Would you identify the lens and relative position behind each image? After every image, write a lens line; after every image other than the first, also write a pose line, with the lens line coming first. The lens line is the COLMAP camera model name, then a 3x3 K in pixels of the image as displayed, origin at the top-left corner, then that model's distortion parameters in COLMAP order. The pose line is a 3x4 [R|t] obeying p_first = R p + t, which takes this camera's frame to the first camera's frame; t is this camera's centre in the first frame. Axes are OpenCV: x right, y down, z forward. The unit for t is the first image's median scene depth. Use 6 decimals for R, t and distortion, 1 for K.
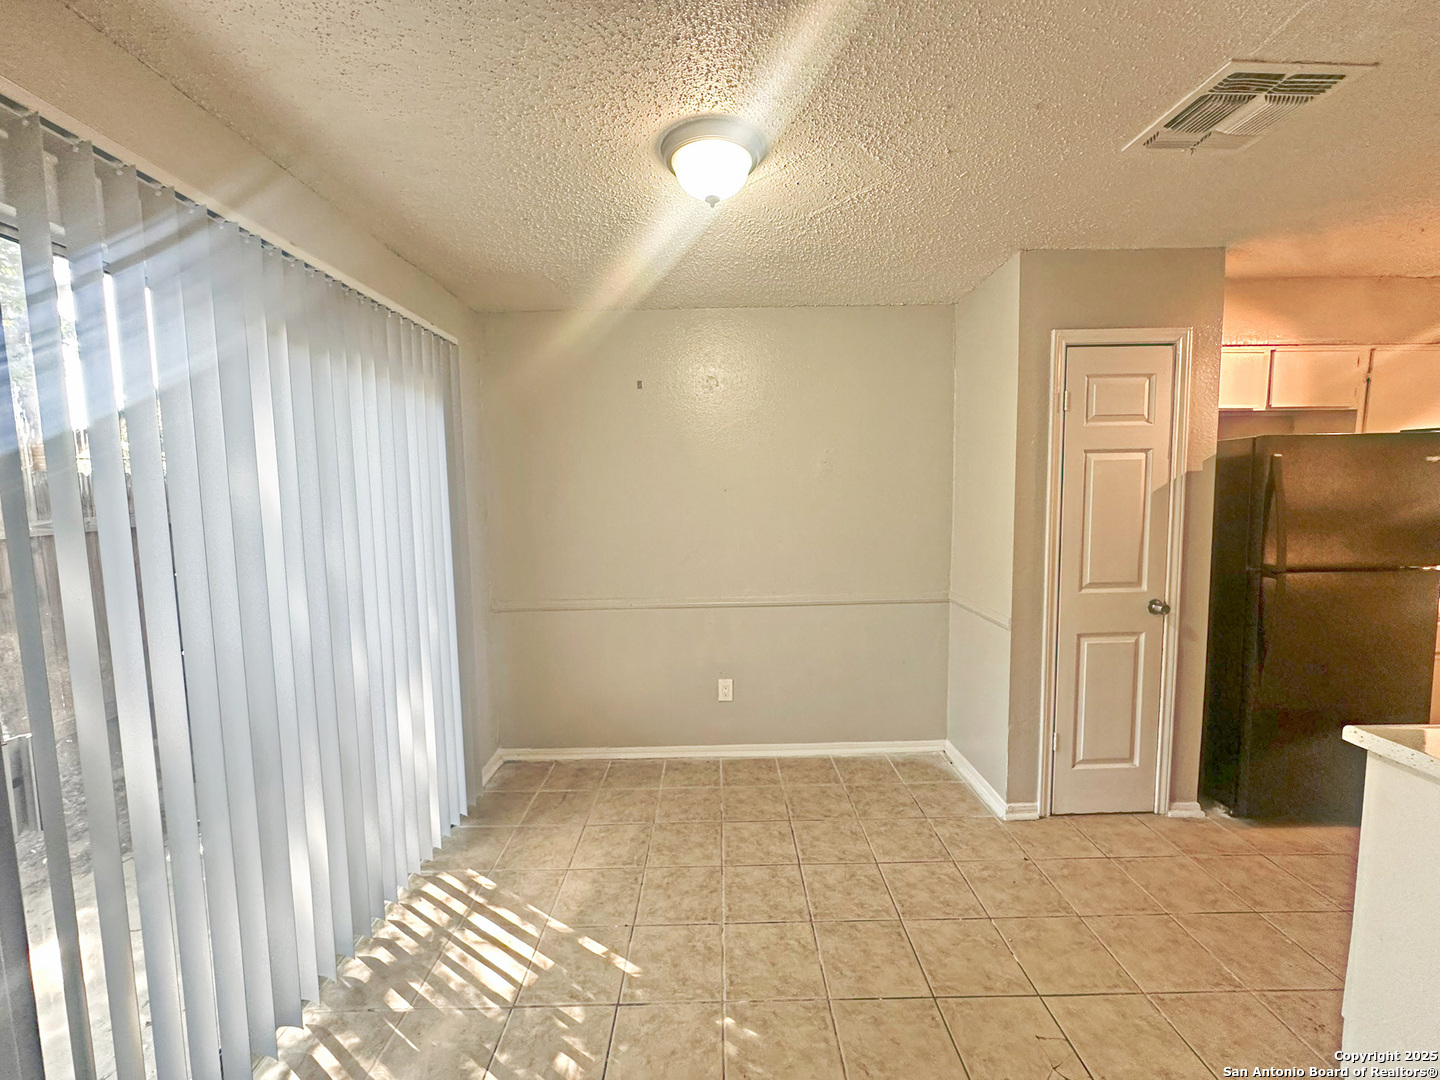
lens RADIAL K [[572.9, 0, 722.8], [0, 572.9, 540.9], [0, 0, 1]] dist [-0.003318, 0.000250]
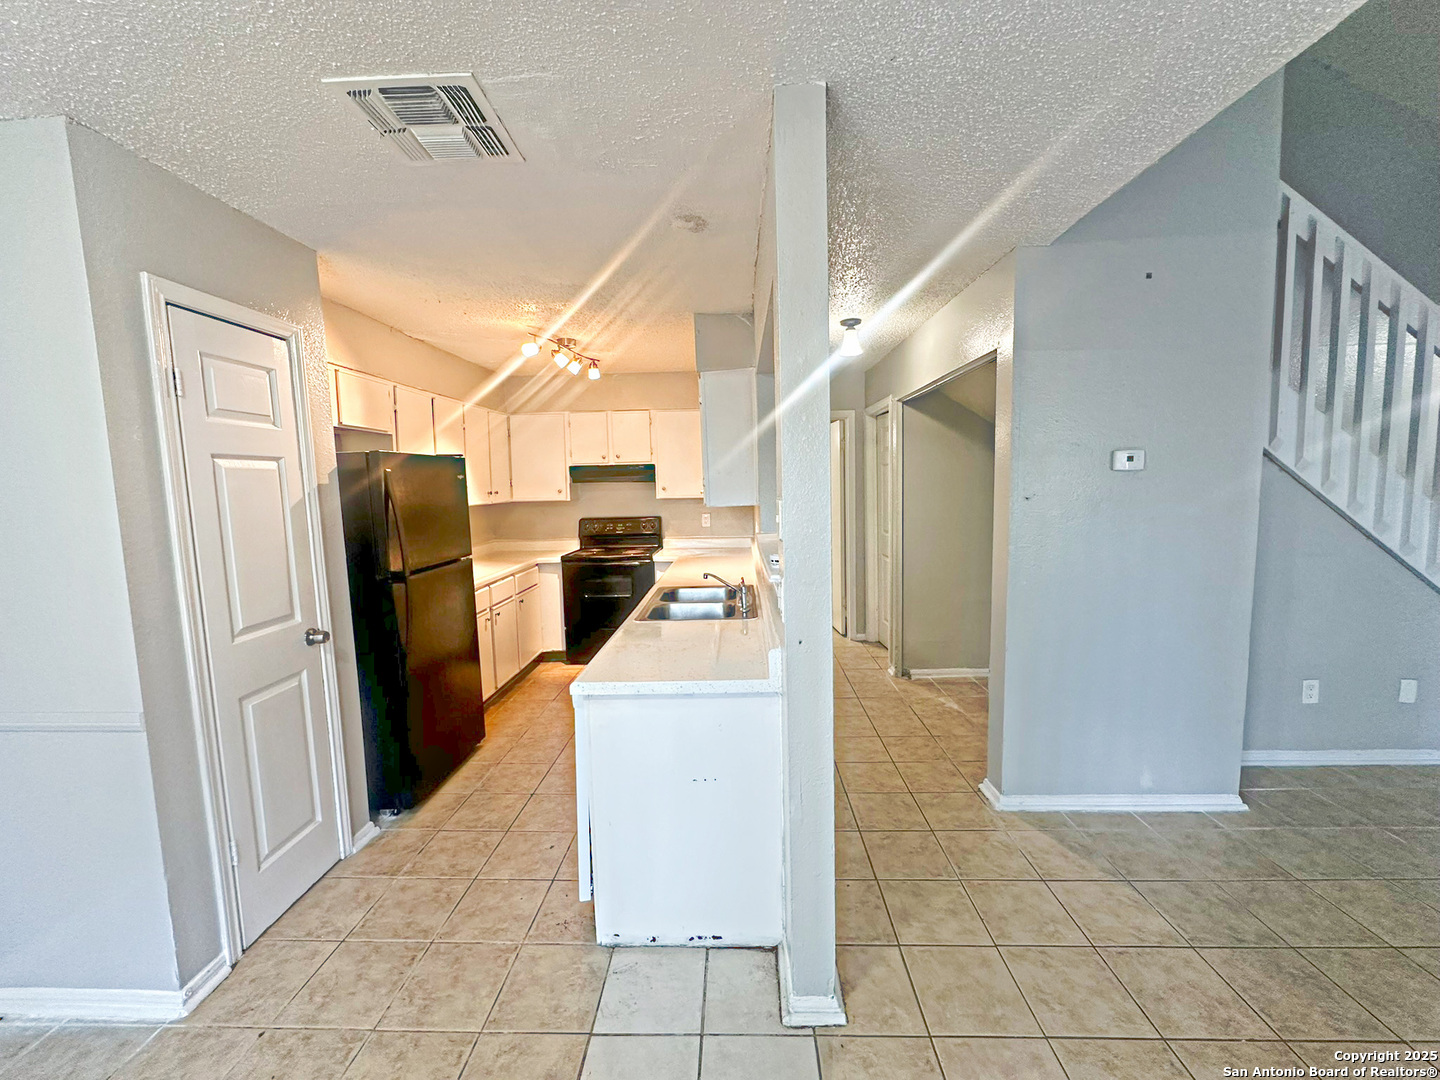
lens RADIAL K [[572.9, 0, 721.1], [0, 572.9, 539.4], [0, 0, 1]] dist [-0.003318, 0.000250]
pose [[0.050164, -0.083964, 0.995205, -0.079376], [0.113200, 0.990517, 0.077863, -0.031595], [-0.992305, 0.108751, 0.059193, 0.309401]]
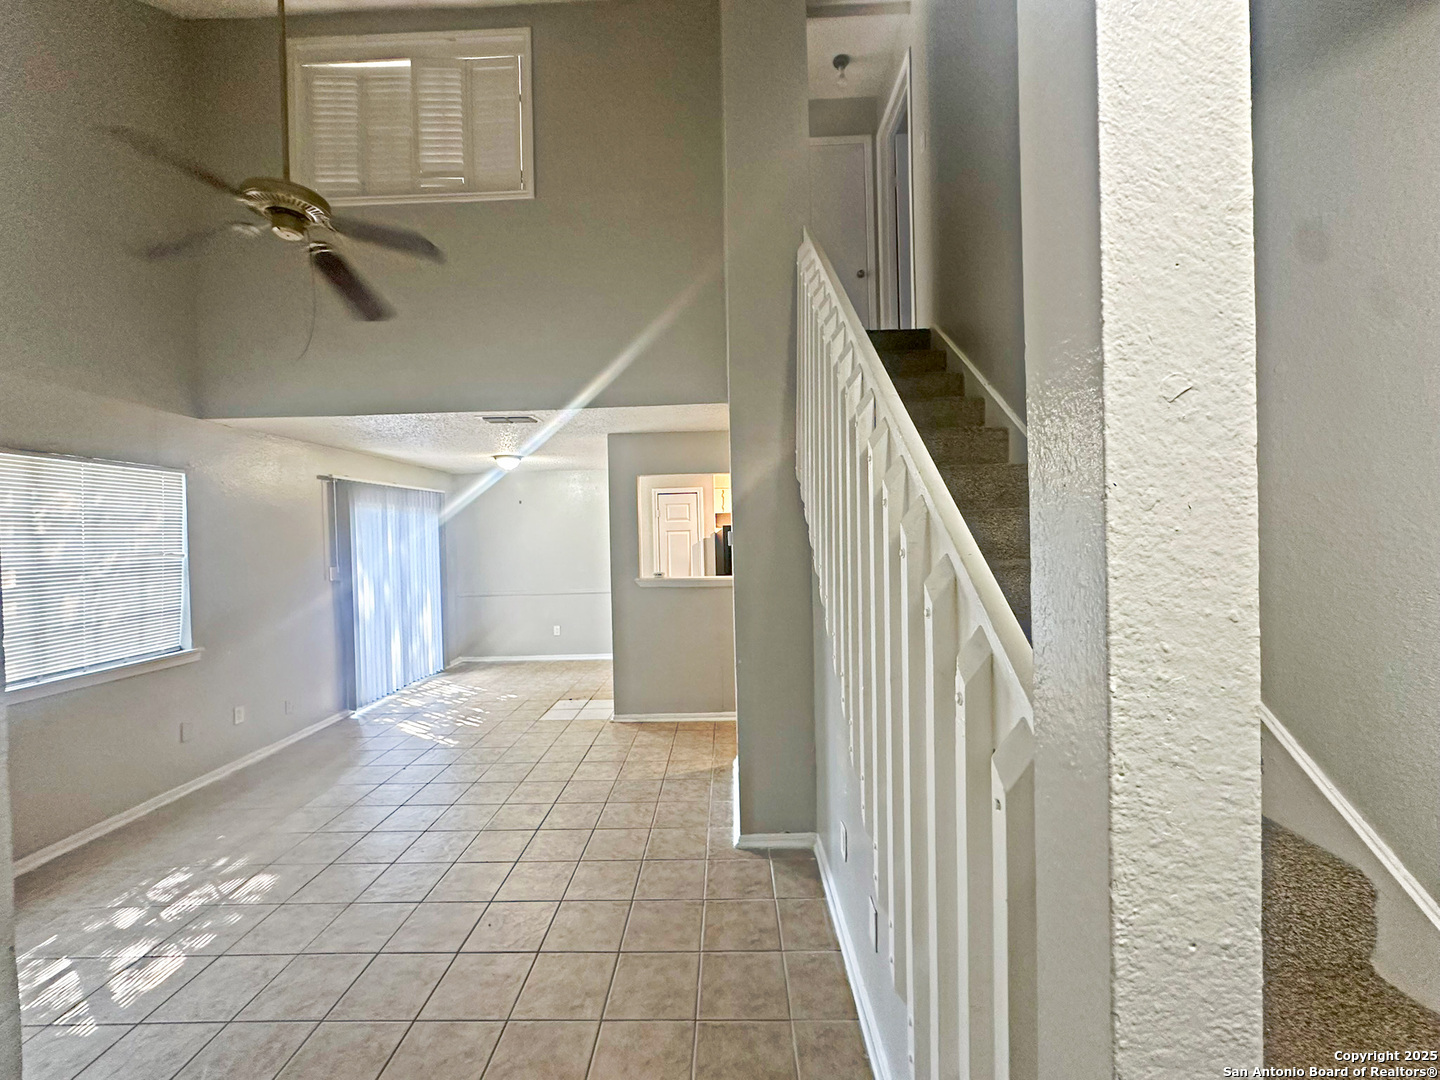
lens RADIAL K [[572.9, 0, 719.2], [0, 572.9, 534.4], [0, 0, 1]] dist [-0.003318, 0.000250]
pose [[0.999643, -0.008311, -0.025399, 0.954234], [0.006067, 0.996174, -0.087181, 0.102047], [0.026026, 0.086996, 0.995869, -1.749388]]
